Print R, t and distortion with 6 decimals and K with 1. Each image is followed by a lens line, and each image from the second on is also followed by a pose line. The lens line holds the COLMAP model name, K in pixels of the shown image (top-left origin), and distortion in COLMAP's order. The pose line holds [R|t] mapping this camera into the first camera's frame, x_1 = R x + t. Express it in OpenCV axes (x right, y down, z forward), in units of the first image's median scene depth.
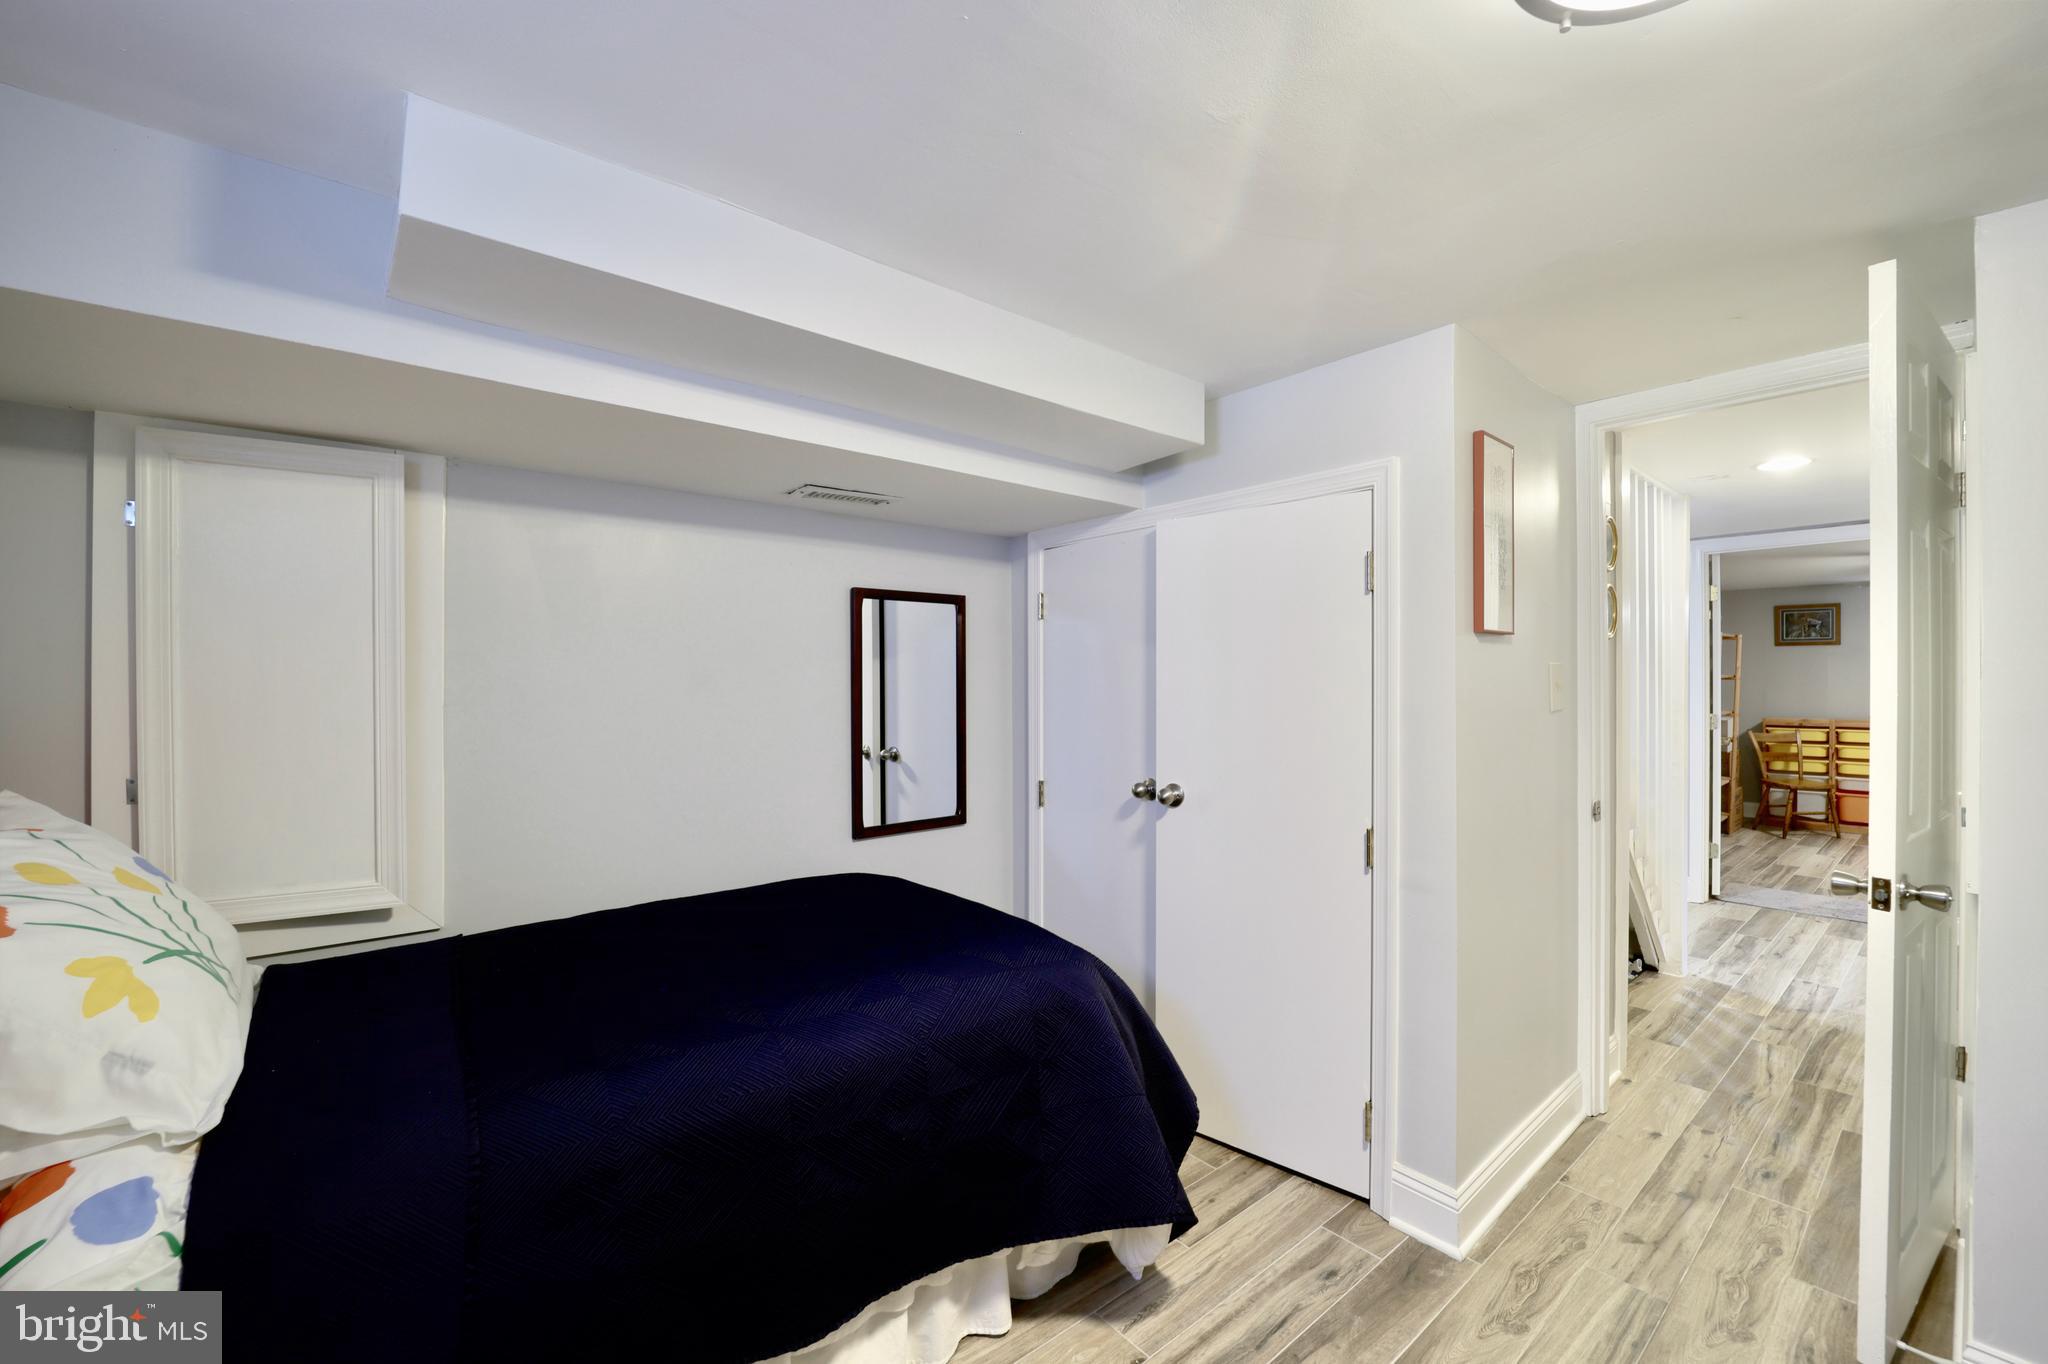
lens RADIAL K [[830.9, 0, 1027.8], [0, 830.9, 679.8], [0, 0, 1]] dist [-0.018579, 0.000310]
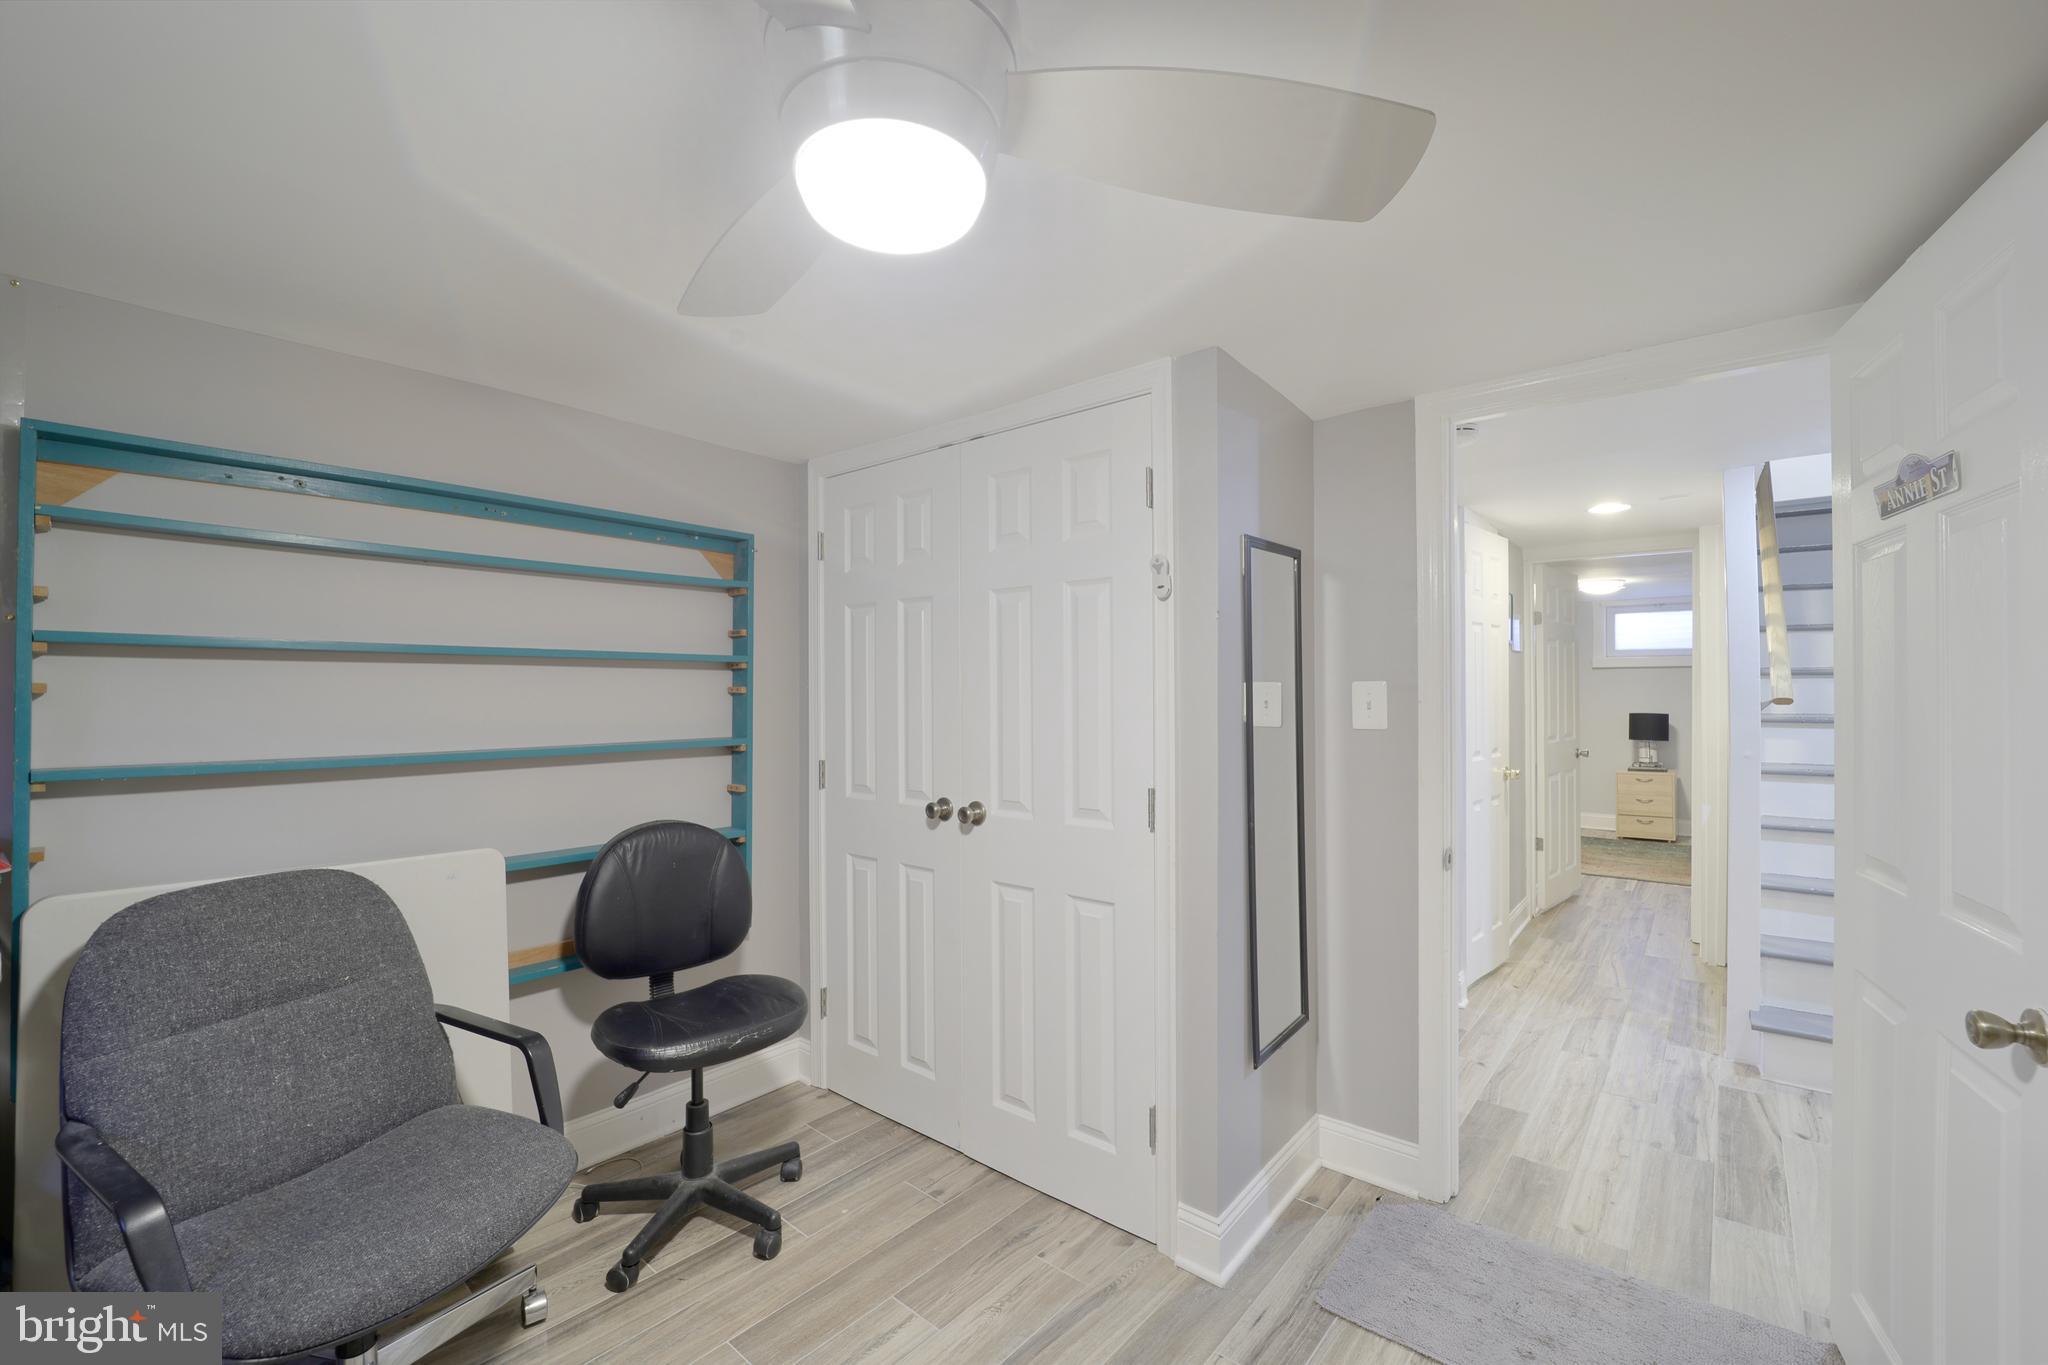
lens RADIAL K [[830.9, 0, 1012.6], [0, 830.9, 687.5], [0, 0, 1]] dist [-0.018579, 0.000310]
pose [[-0.987287, 0.003139, -0.158915, 0.866807], [0.003658, 0.999989, -0.002974, -0.004565], [0.158904, -0.003518, -0.987288, 0.896975]]
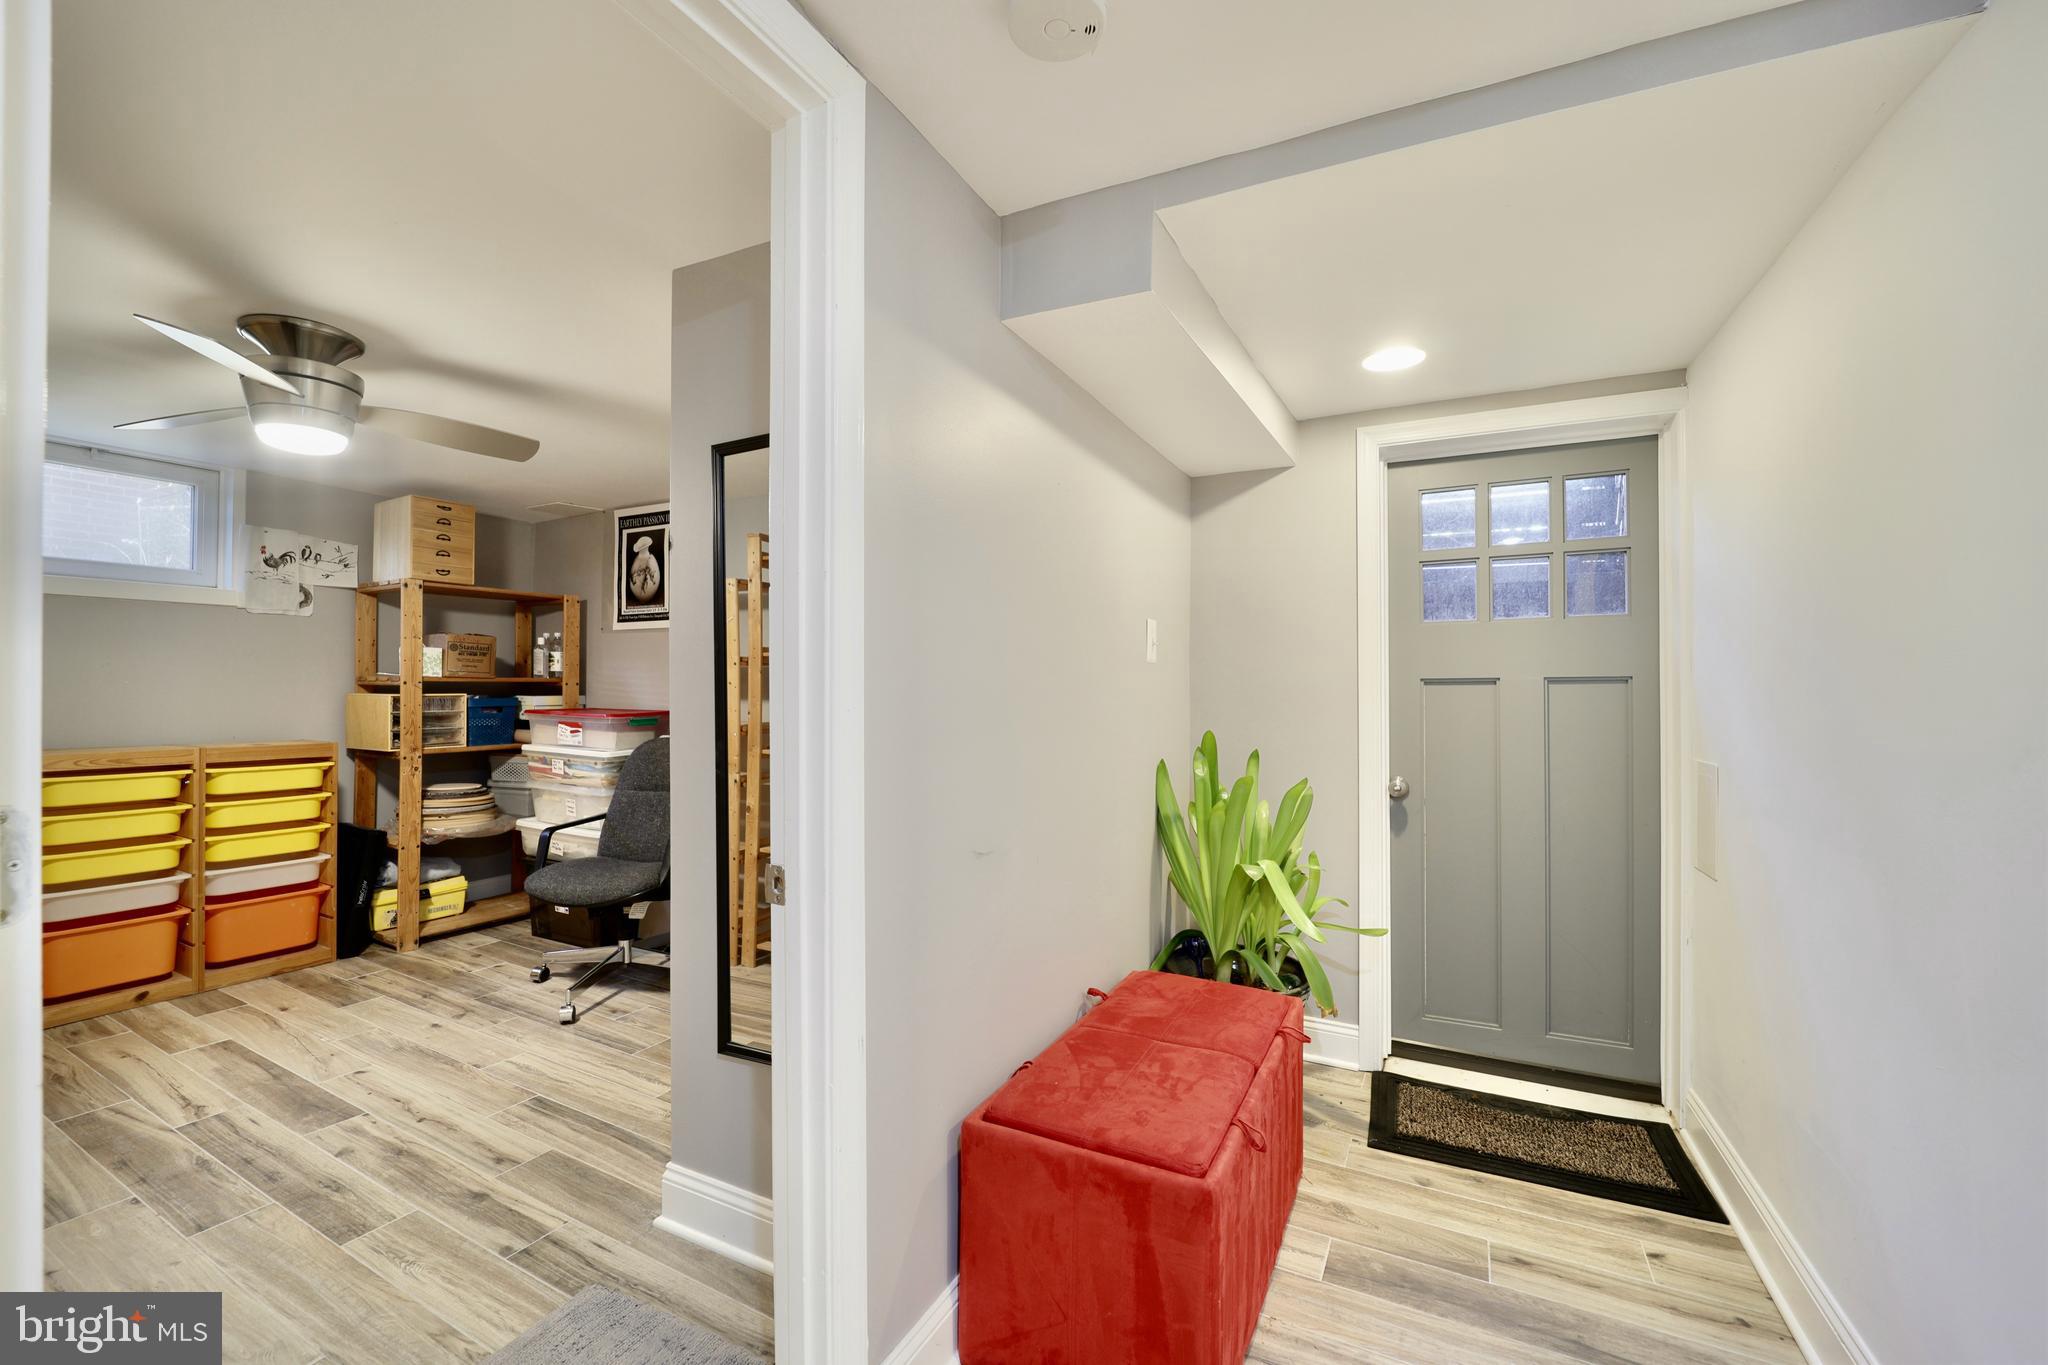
lens RADIAL K [[830.9, 0, 1013.5], [0, 830.9, 686.6], [0, 0, 1]] dist [-0.018579, 0.000310]
pose [[-0.370511, 0.005224, 0.928814, 0.487620], [0.001148, 0.999986, -0.005166, 0.017285], [-0.928827, -0.000848, -0.370512, 0.646277]]
